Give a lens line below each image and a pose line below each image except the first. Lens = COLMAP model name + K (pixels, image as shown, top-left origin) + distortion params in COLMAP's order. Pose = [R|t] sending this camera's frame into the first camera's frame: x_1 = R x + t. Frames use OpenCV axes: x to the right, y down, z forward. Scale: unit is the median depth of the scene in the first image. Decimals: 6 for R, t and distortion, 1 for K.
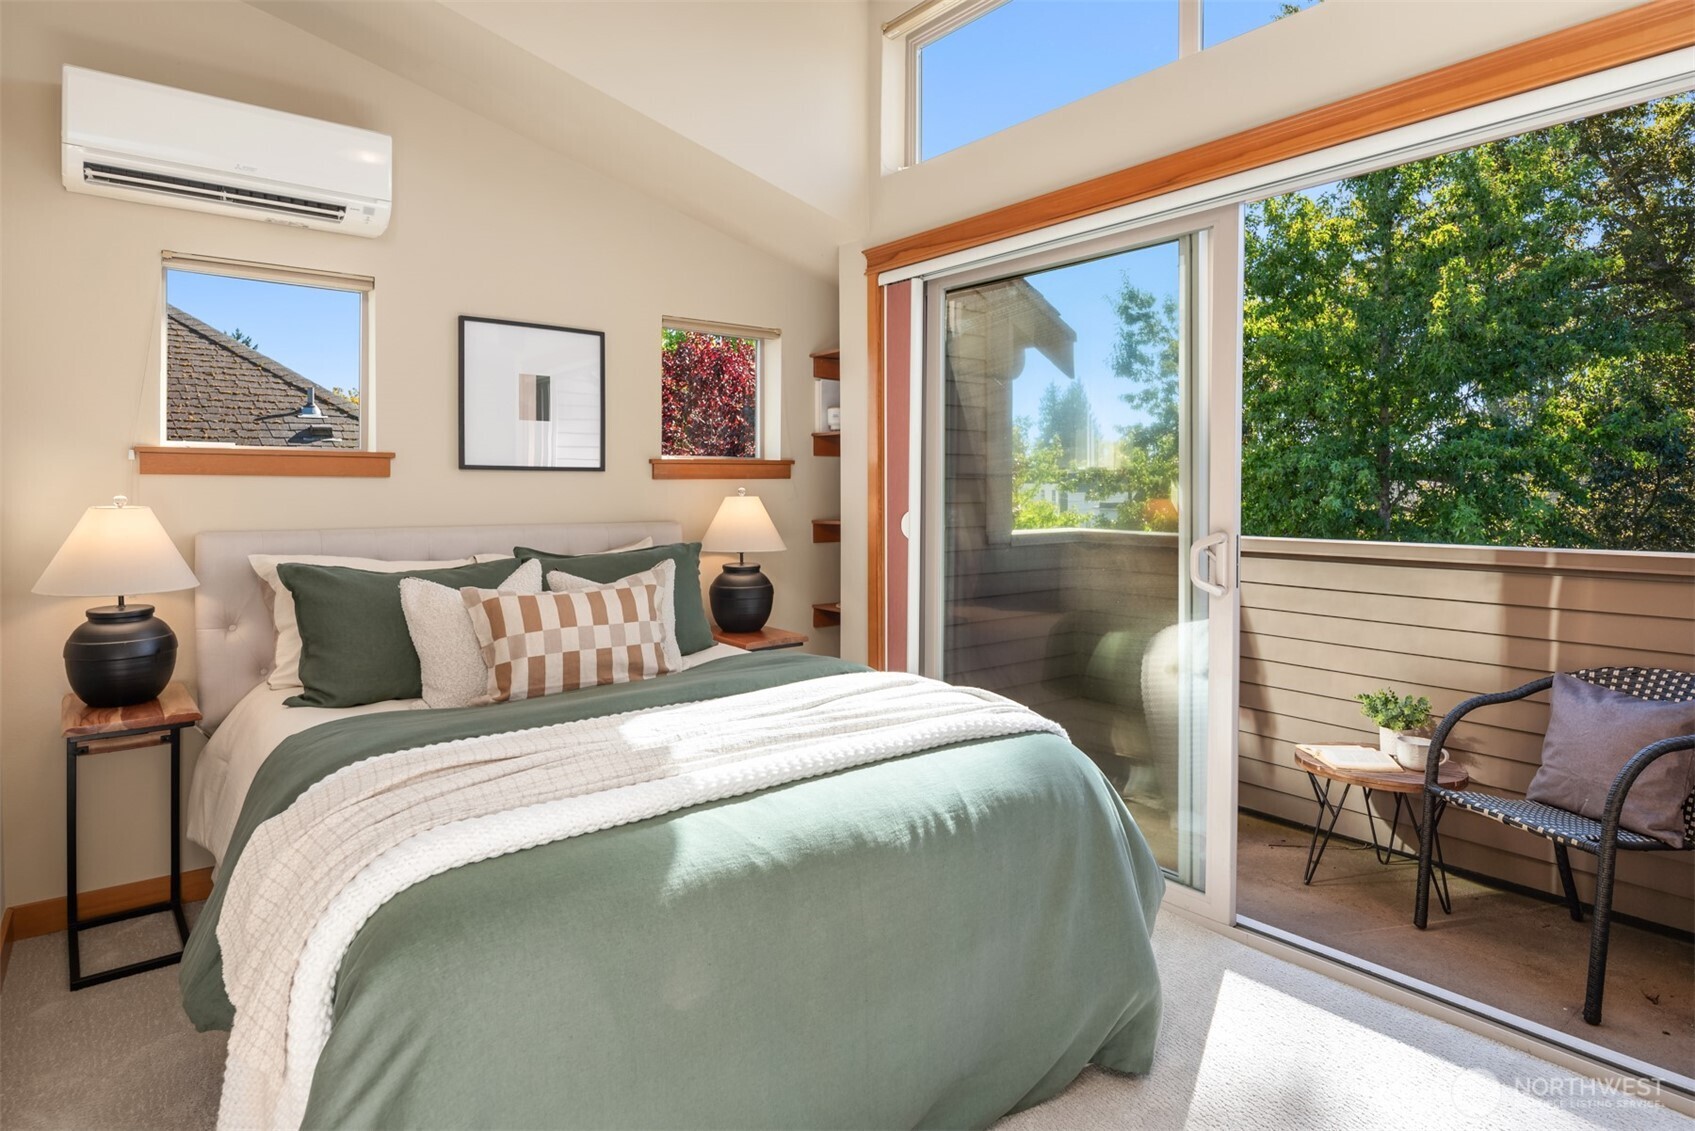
lens RADIAL K [[931.0, 0, 849.6], [0, 931.0, 498.8], [0, 0, 1]] dist [-0.003892, -0.003728]
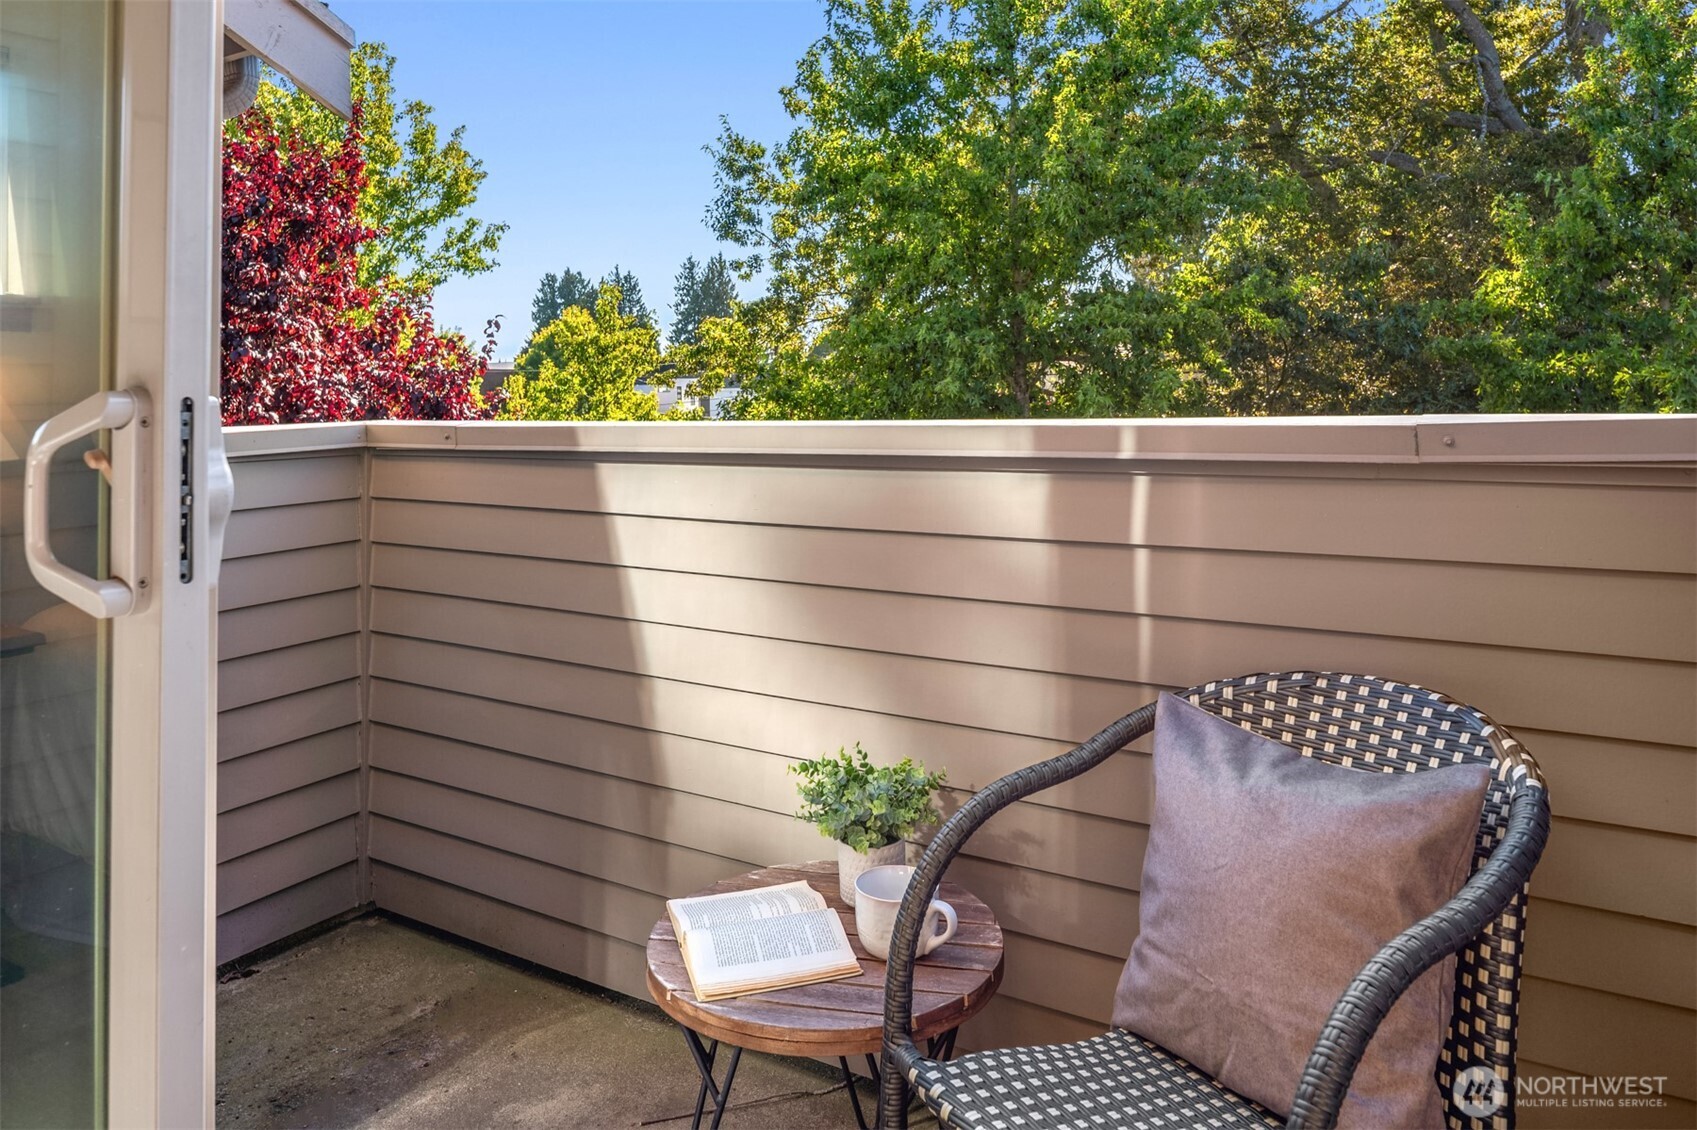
lens RADIAL K [[1082.8, 0, 813.8], [0, 1082.8, 329.7], [0, 0, 1]] dist [-0.006881, -0.002074]
pose [[0.952313, -0.021112, 0.304392, 0.378592], [0.041938, 0.997192, -0.062044, 0.030981], [-0.302227, 0.071851, 0.950524, 0.457872]]
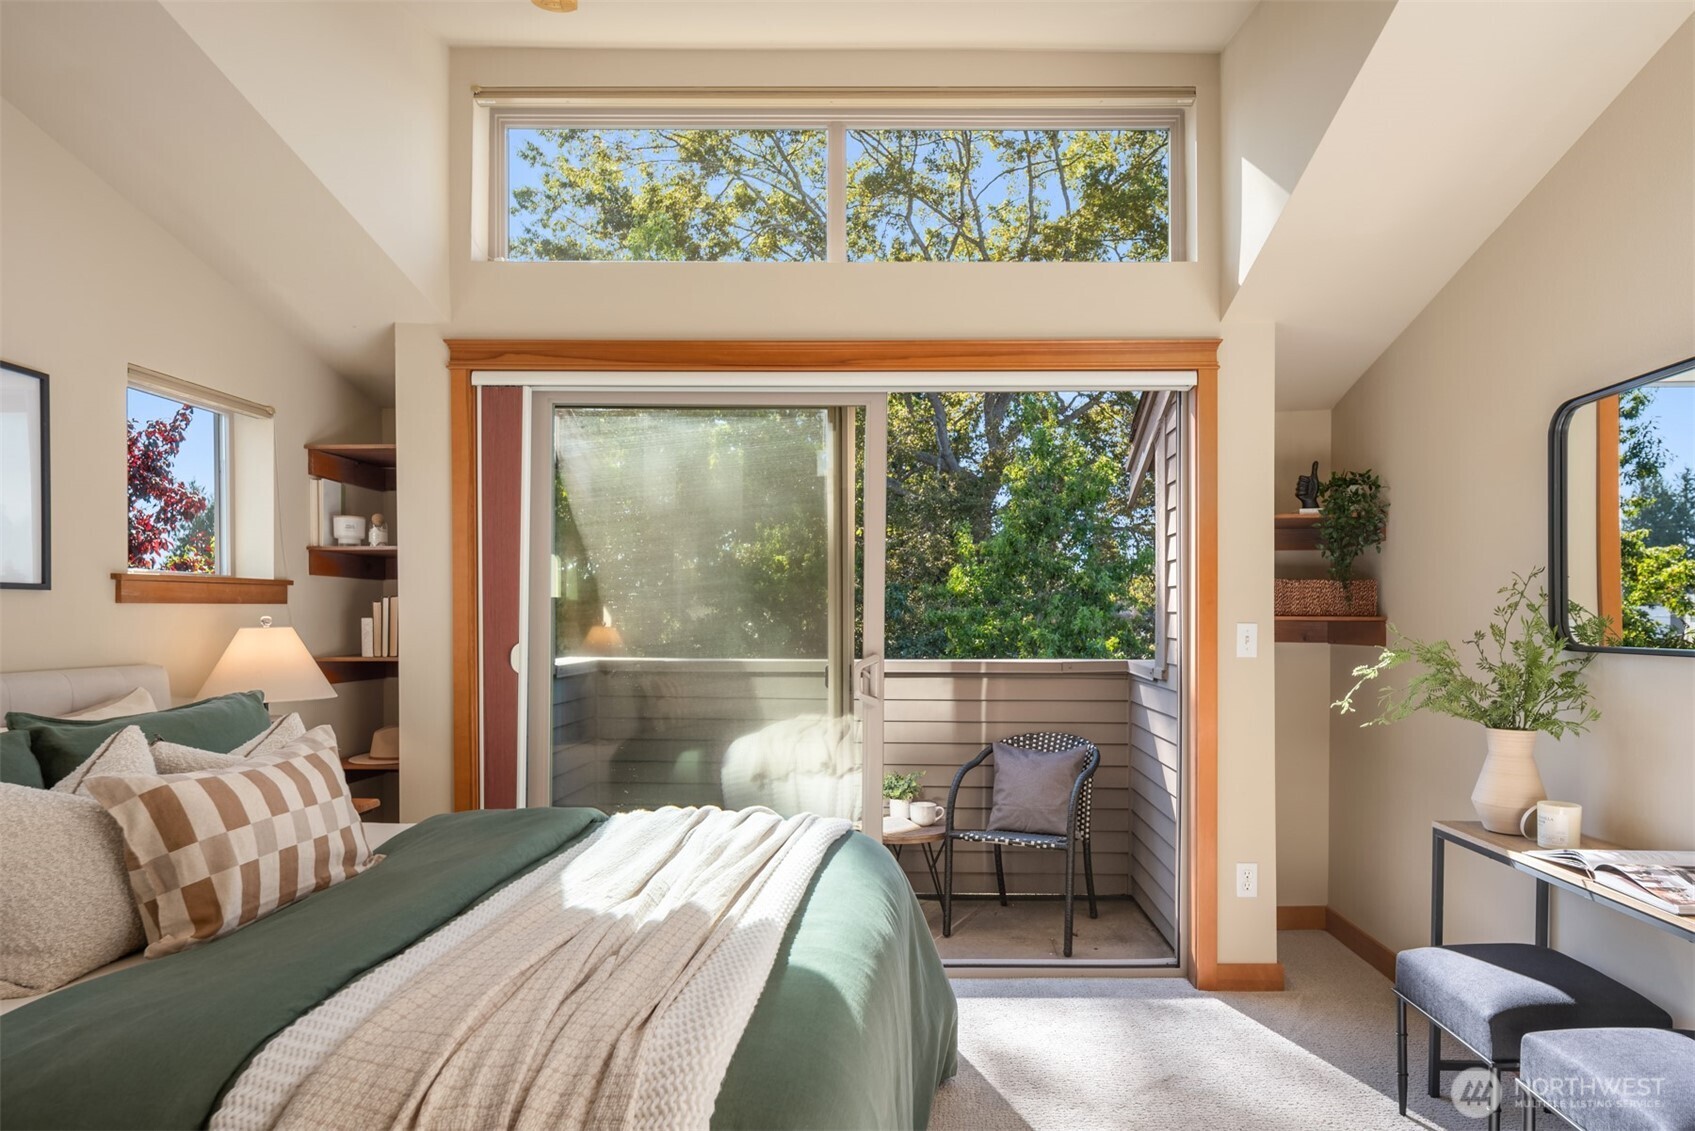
lens RADIAL K [[931.0, 0, 916.6], [0, 931.0, 632.1], [0, 0, 1]] dist [-0.003892, -0.003728]
pose [[0.628807, -0.009642, 0.777501, -0.403007], [0.003950, 0.999950, 0.009207, -0.003795], [-0.777551, -0.002718, 0.628814, 0.133614]]
